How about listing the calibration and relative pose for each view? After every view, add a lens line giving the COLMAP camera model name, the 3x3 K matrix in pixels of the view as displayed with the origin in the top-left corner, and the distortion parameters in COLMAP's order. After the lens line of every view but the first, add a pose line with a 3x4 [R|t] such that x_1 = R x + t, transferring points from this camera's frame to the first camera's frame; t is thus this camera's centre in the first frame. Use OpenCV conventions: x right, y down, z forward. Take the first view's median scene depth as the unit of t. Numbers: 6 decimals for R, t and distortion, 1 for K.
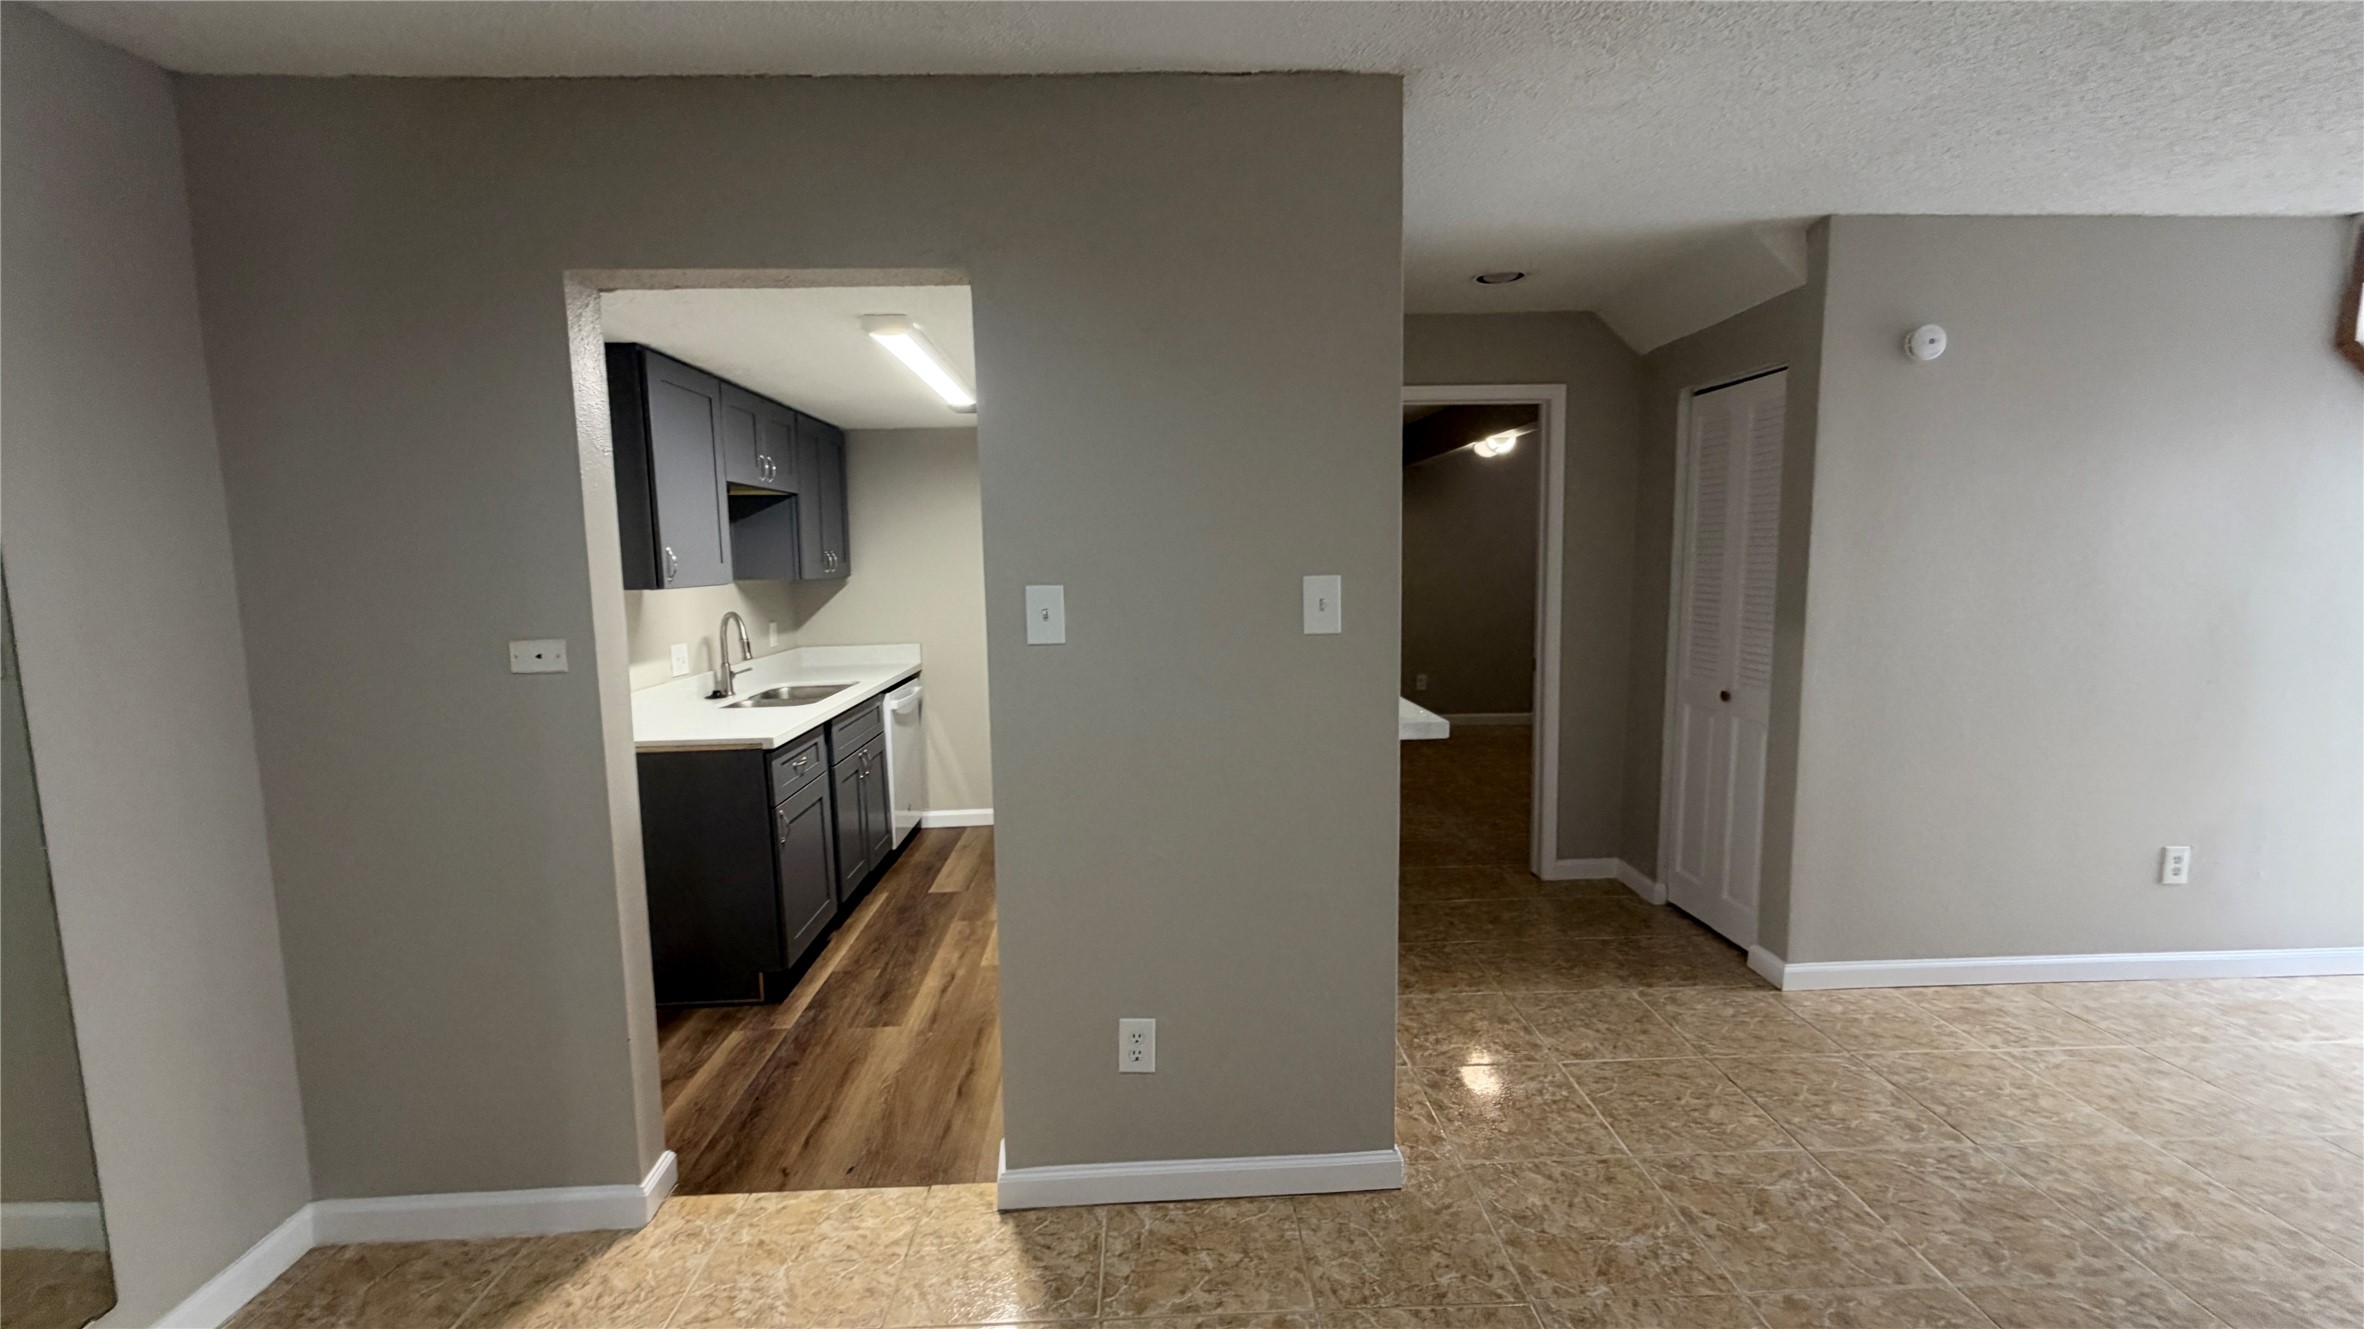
lens RADIAL K [[942.1, 0, 1180.3], [0, 942.1, 665.5], [0, 0, 1]] dist [-0.000031, 0.000260]
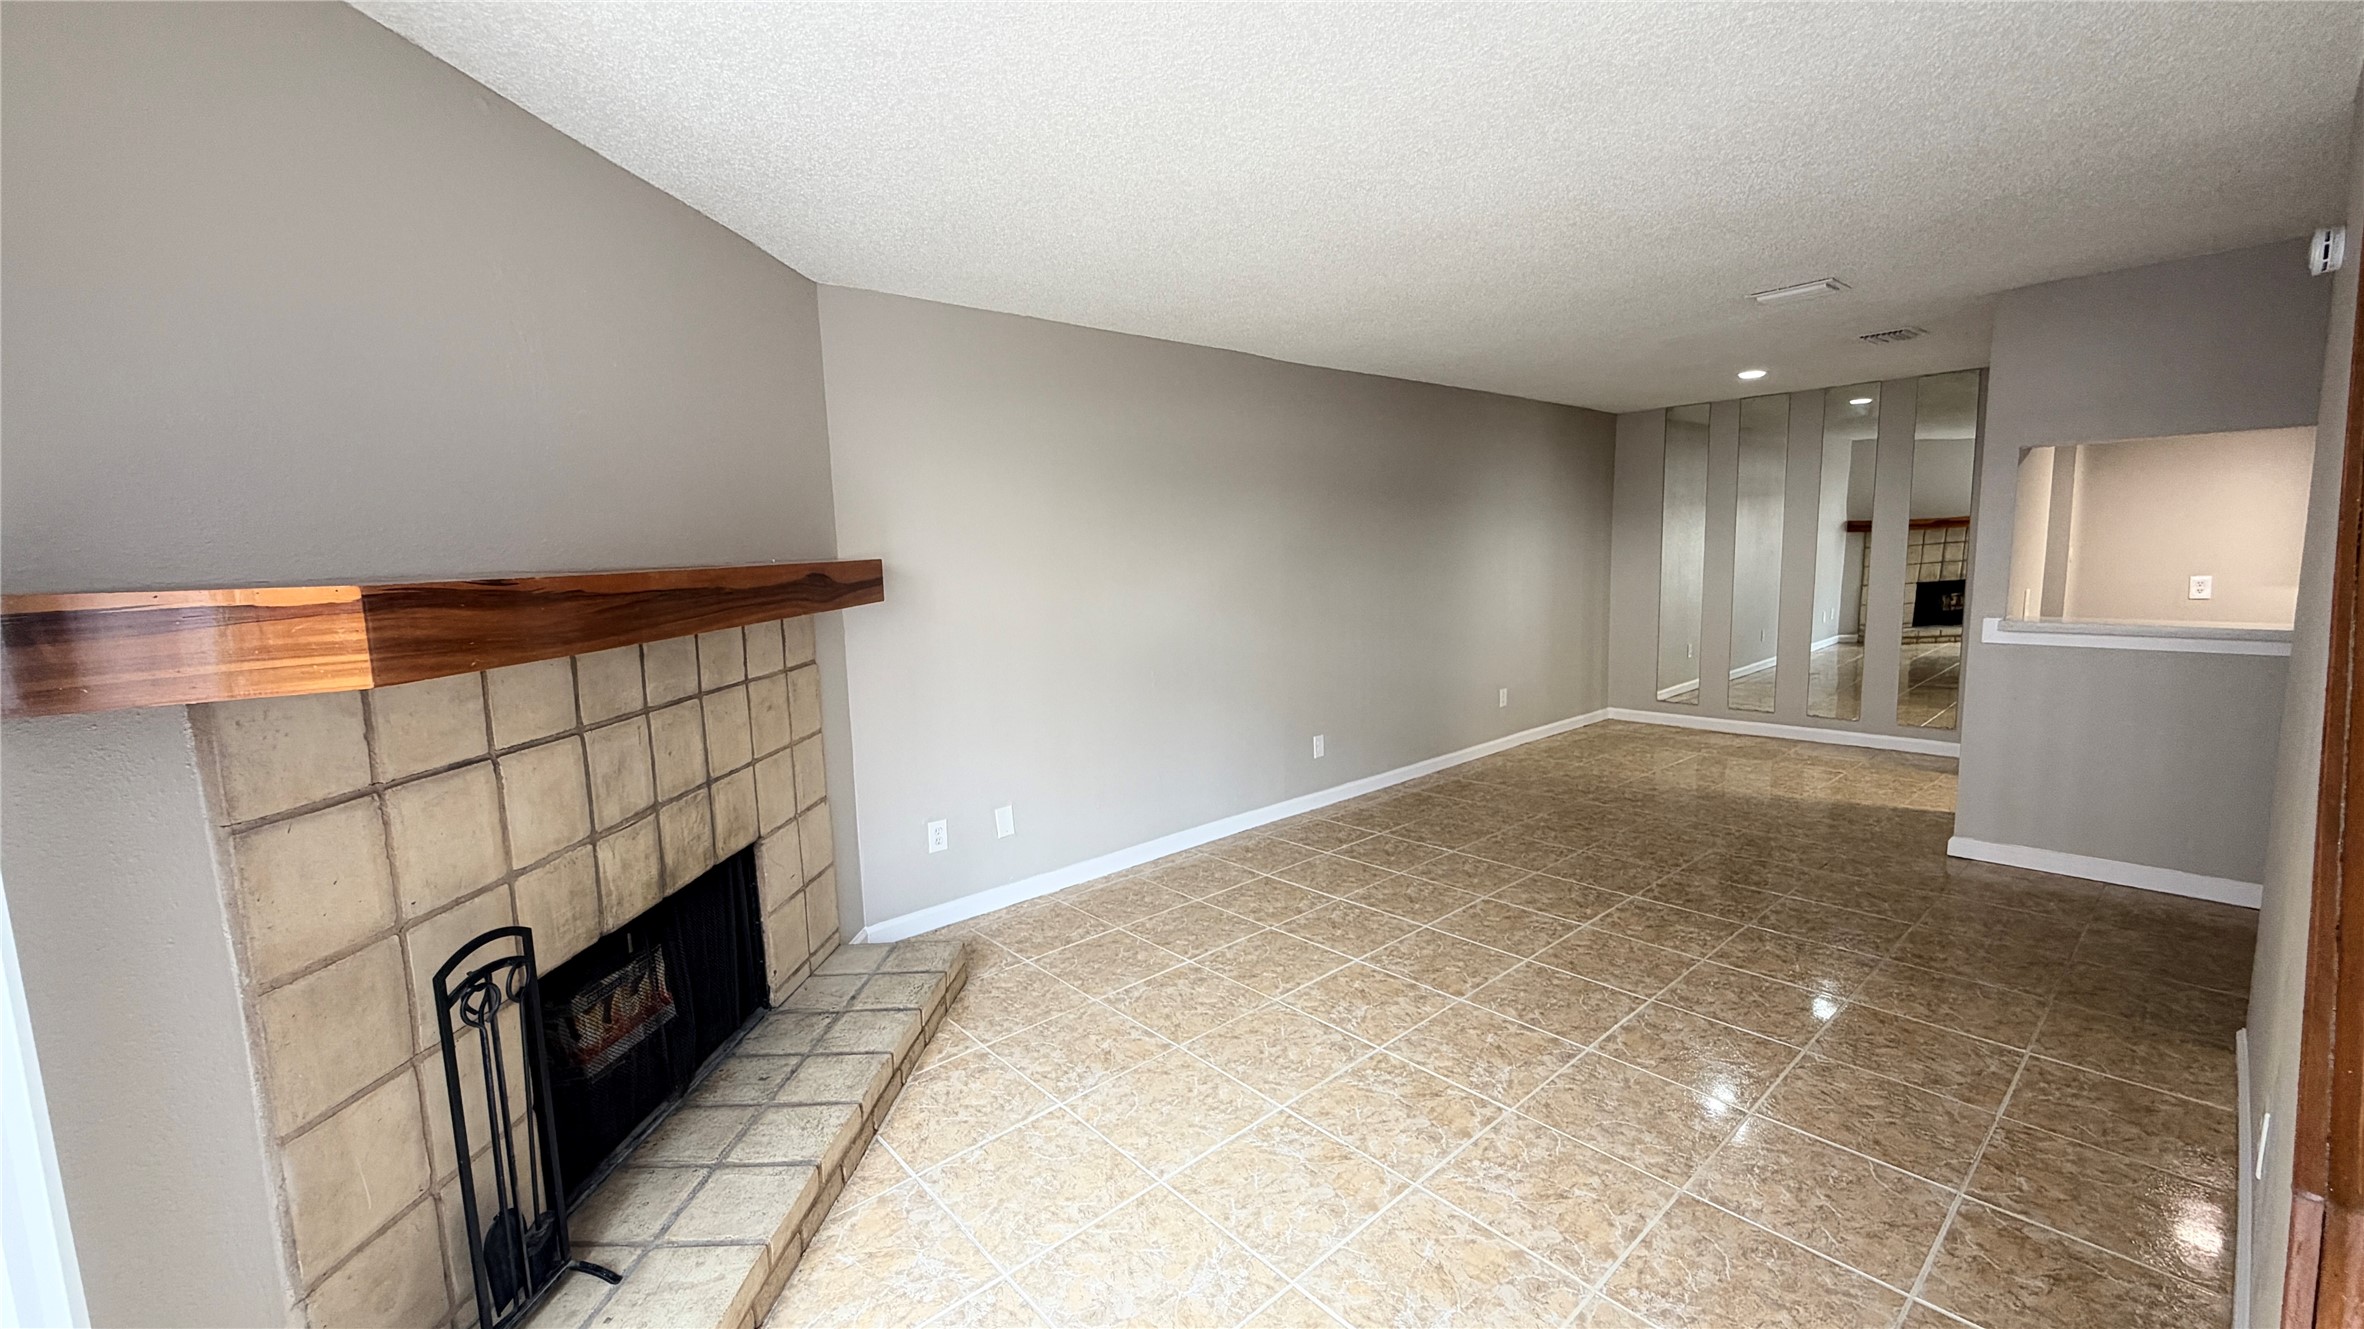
lens RADIAL K [[942.1, 0, 1169.9], [0, 942.1, 657.4], [0, 0, 1]] dist [-0.000031, 0.000260]
pose [[-0.775542, 0.110075, -0.621625, 1.690972], [-0.027945, 0.977730, 0.207997, -0.133421], [0.630677, 0.178682, -0.755195, 0.884673]]
